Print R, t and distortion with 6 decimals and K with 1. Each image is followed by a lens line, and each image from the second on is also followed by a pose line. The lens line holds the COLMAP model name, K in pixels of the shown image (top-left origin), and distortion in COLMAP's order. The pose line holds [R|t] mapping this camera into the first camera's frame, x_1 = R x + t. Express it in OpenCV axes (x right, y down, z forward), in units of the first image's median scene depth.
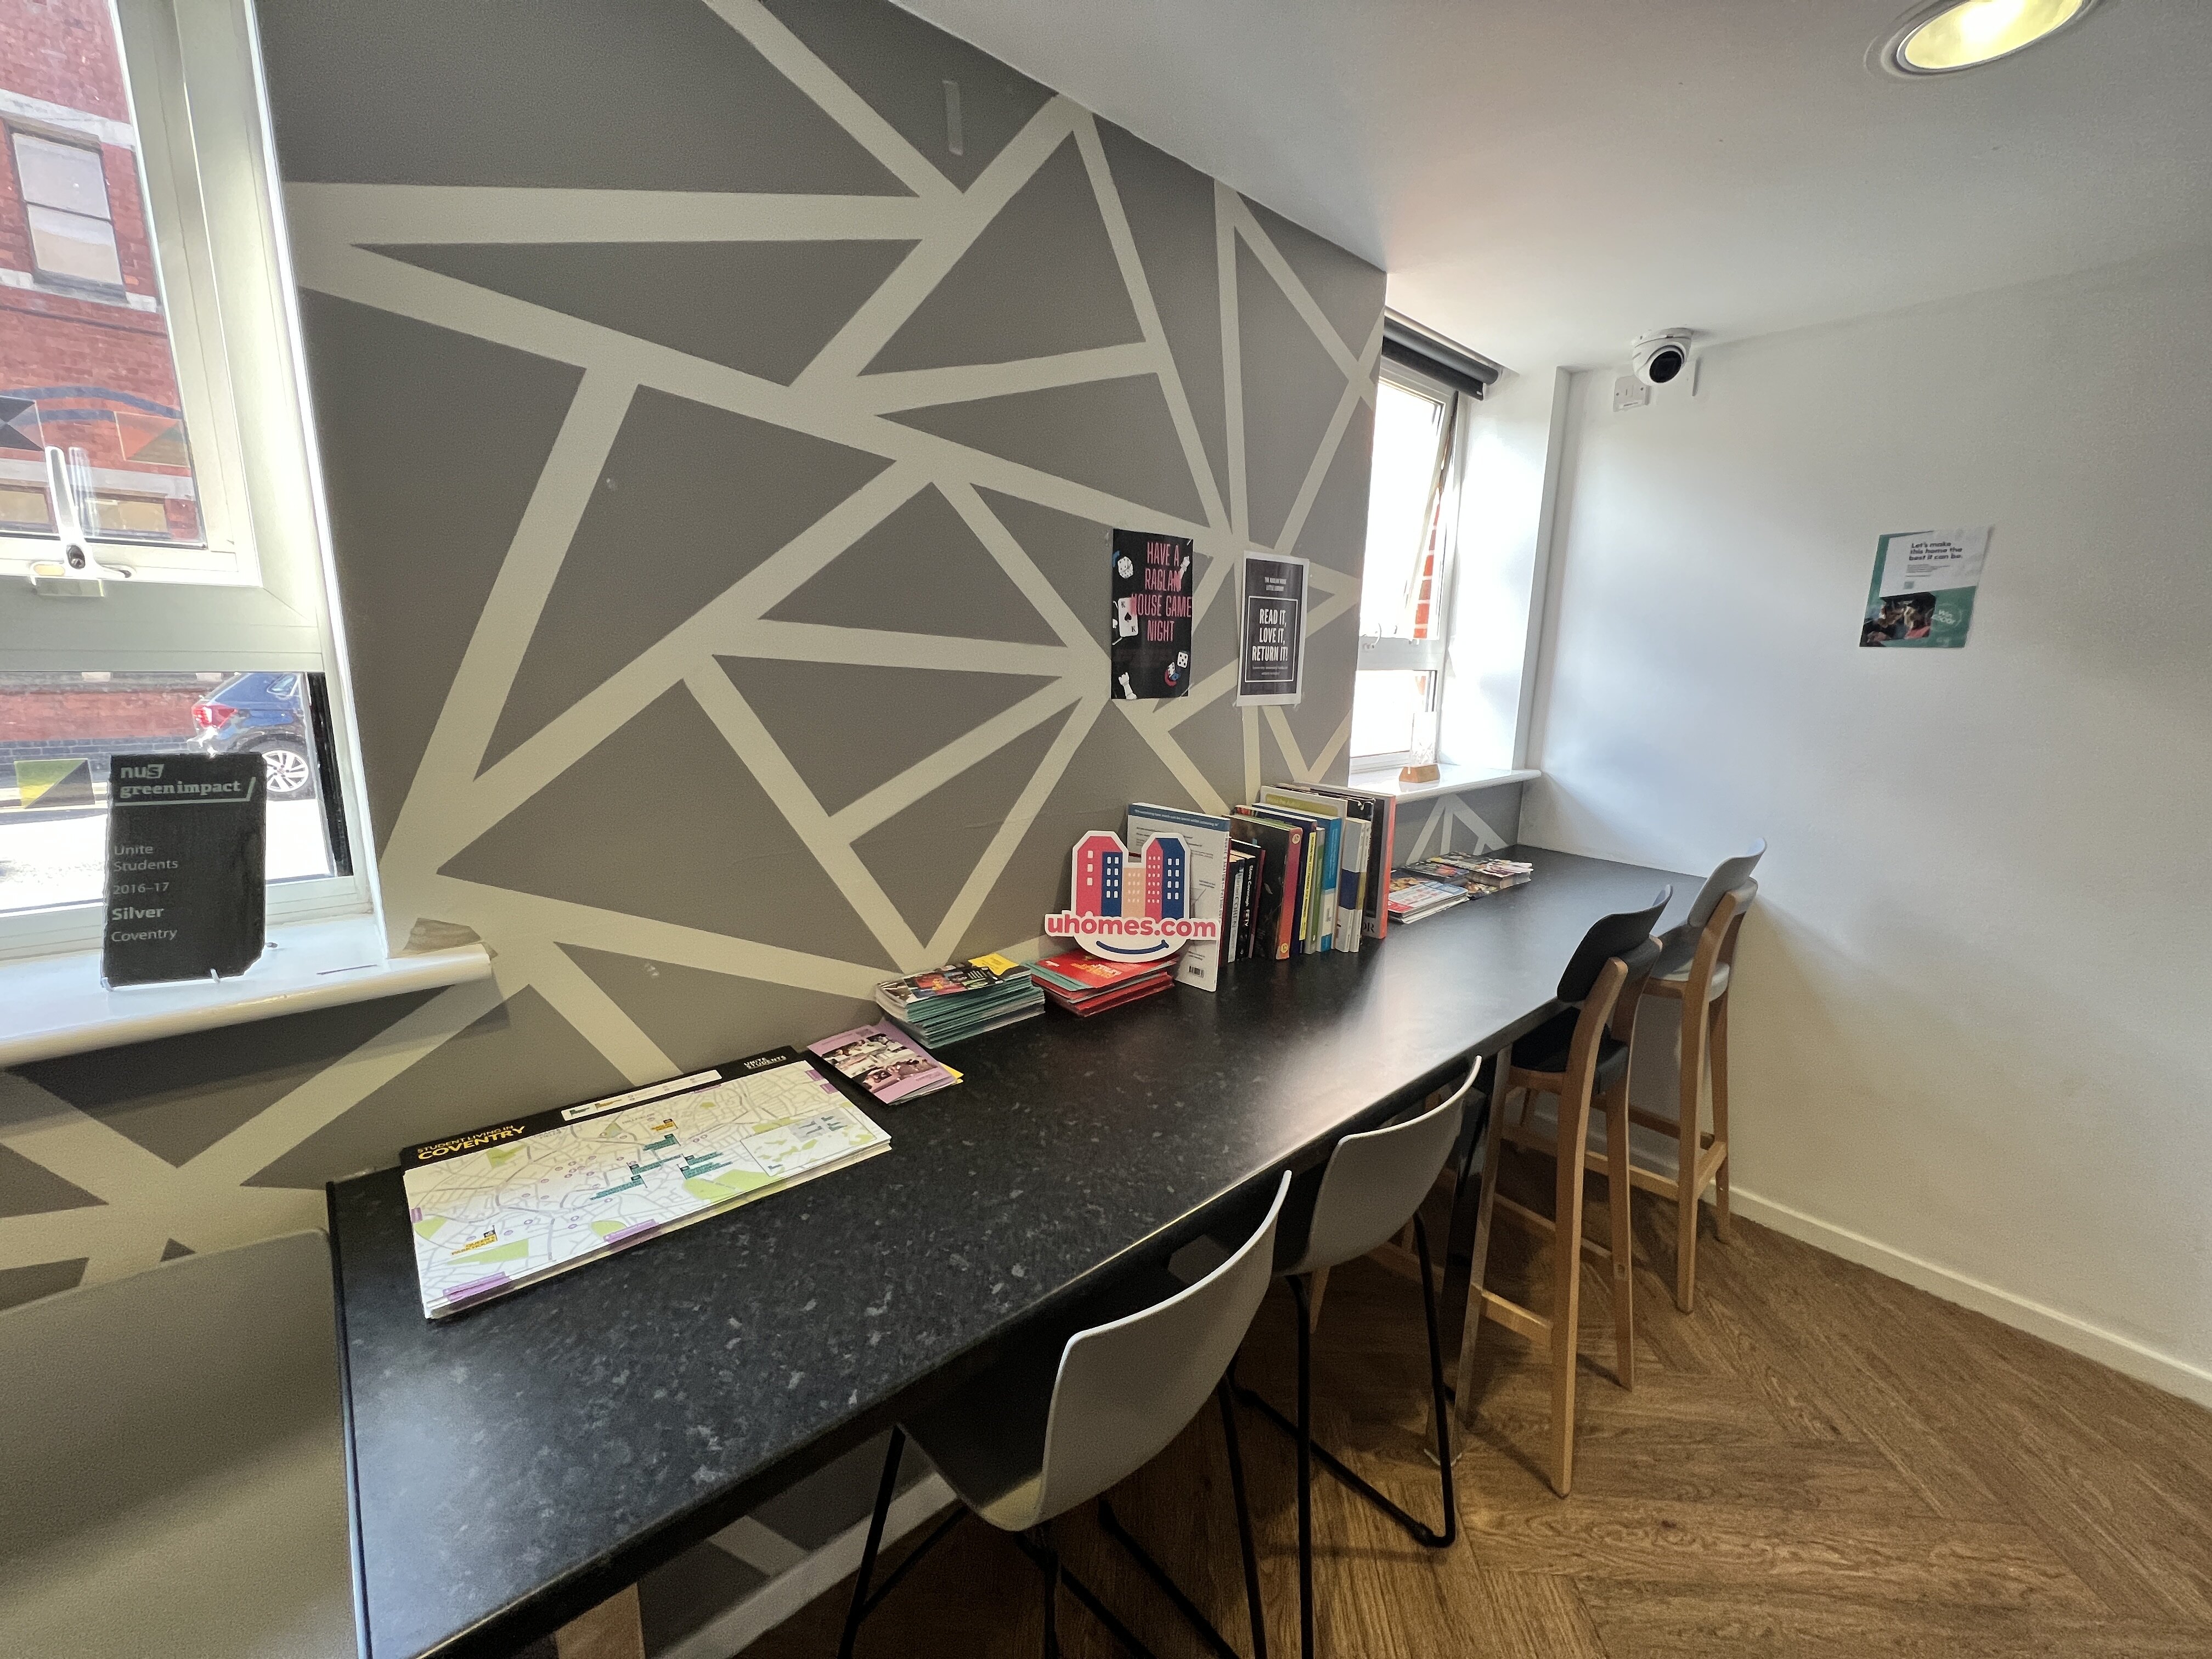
lens RADIAL K [[882.5, 0, 1102.8], [0, 882.5, 831.0], [0, 0, 1]] dist [-0.000903, 0.000880]
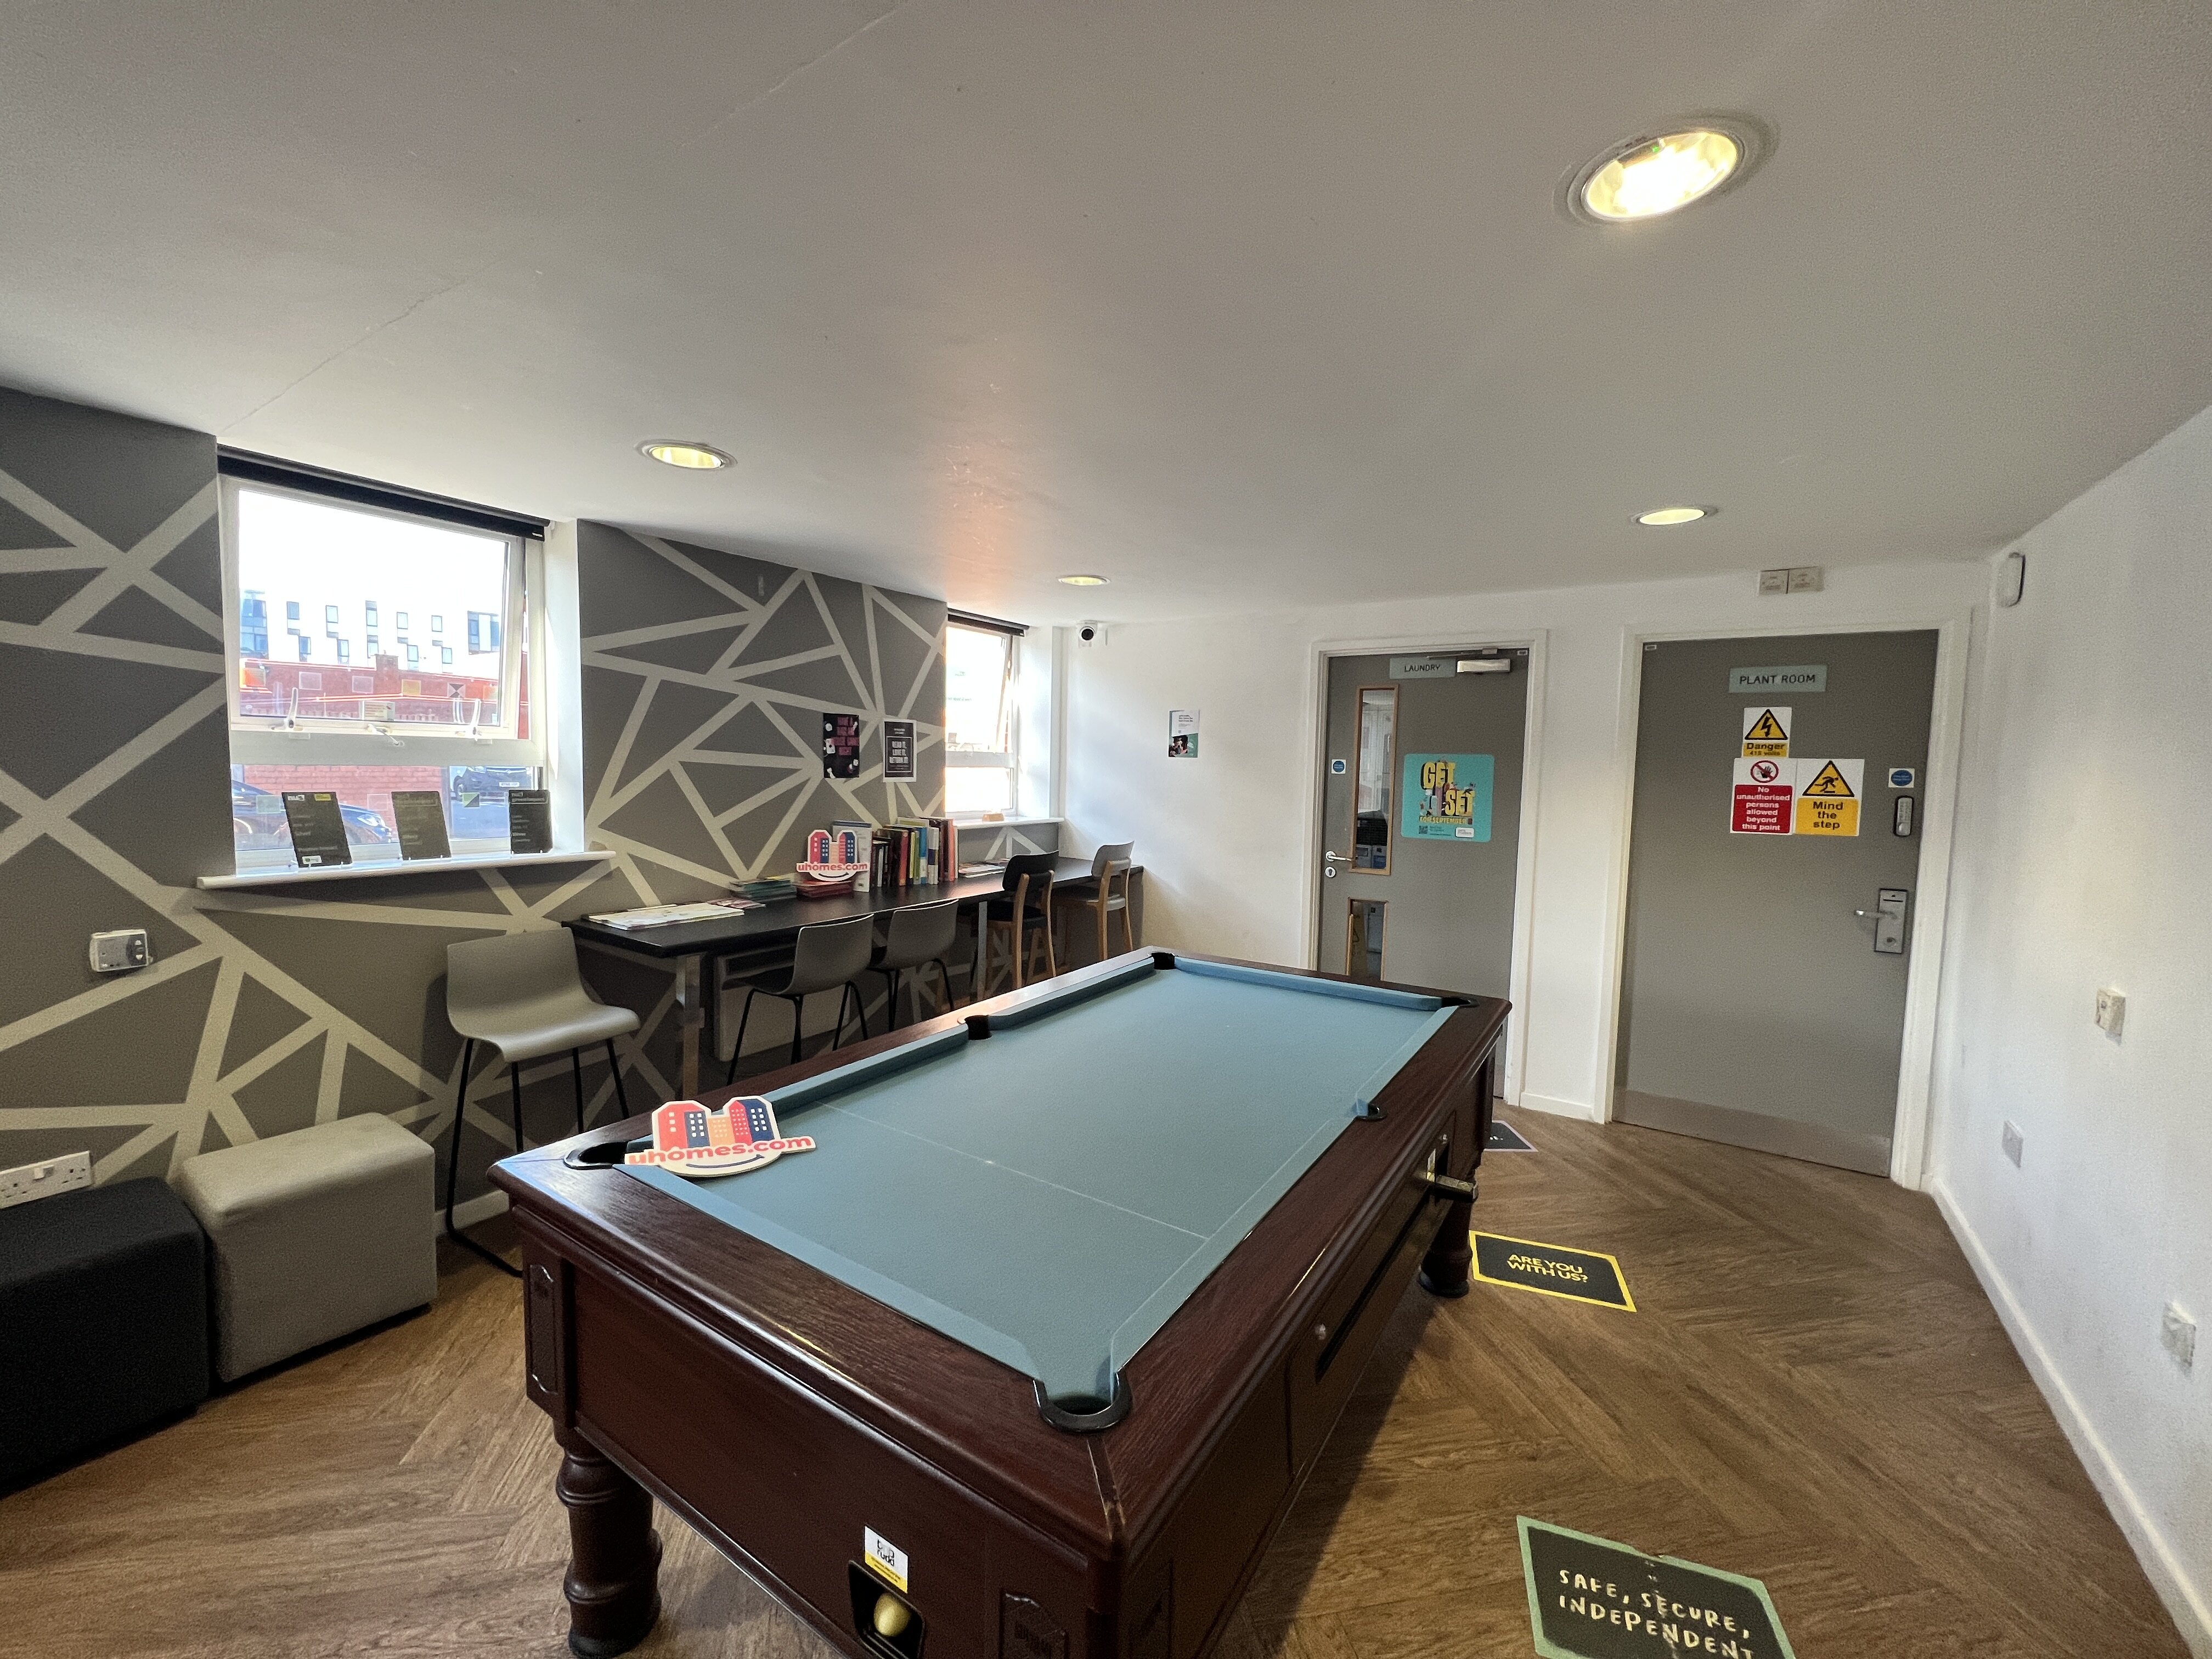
lens RADIAL K [[882.5, 0, 1106.9], [0, 882.5, 825.2], [0, 0, 1]] dist [-0.000903, 0.000880]
pose [[0.965780, -0.017900, 0.258745, 0.133488], [0.048823, 0.992328, -0.113585, 0.304845], [-0.254726, 0.122331, 0.959244, -1.580072]]
